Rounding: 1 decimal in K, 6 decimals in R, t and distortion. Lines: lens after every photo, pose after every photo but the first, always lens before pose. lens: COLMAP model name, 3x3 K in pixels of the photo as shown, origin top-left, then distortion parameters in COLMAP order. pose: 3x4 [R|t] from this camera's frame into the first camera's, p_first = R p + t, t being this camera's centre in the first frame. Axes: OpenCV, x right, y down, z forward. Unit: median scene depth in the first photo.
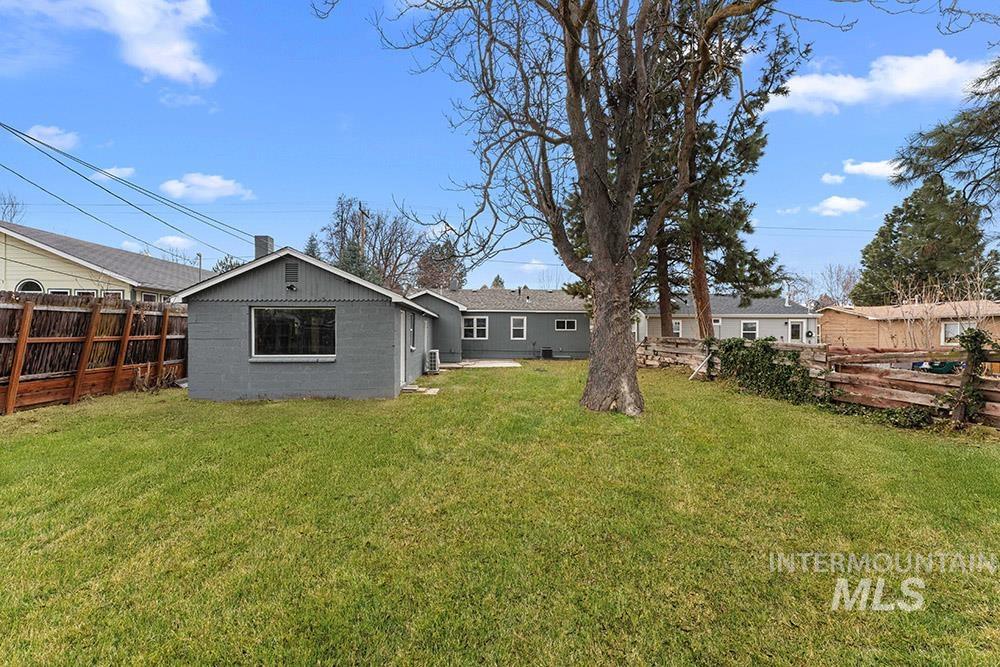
lens RADIAL K [[407.9, 0, 497.8], [0, 407.9, 331.5], [0, 0, 1]] dist [0.002007, 0.000165]
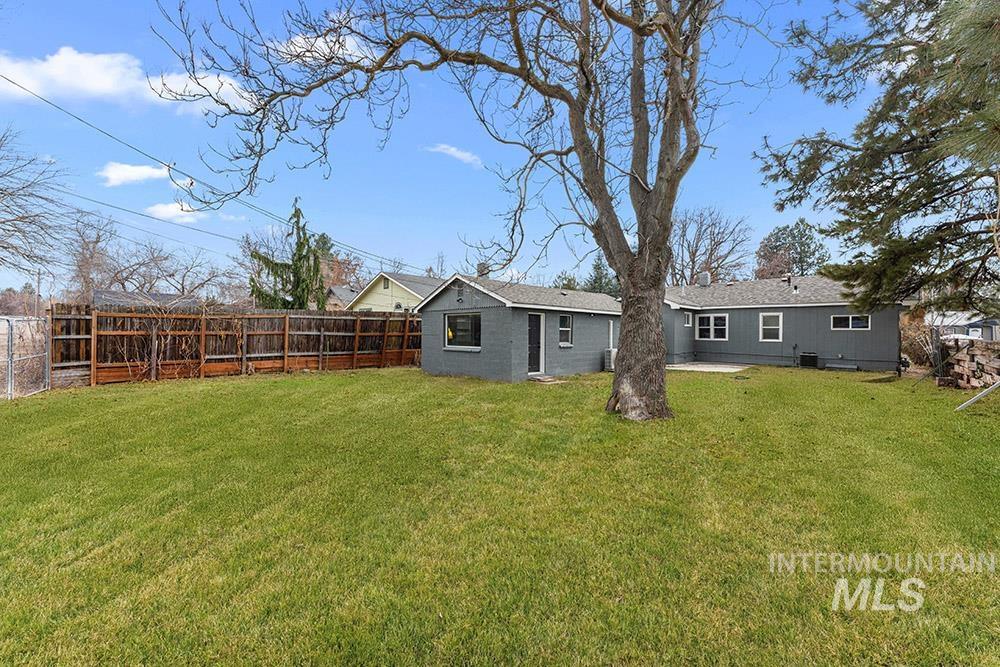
lens RADIAL K [[407.9, 0, 495.5], [0, 407.9, 333.0], [0, 0, 1]] dist [0.002007, 0.000165]
pose [[0.652551, 0.002772, -0.757740, 0.395764], [-0.002819, 0.999995, 0.001230, 0.004786], [0.757740, 0.001334, 0.652555, 0.081715]]
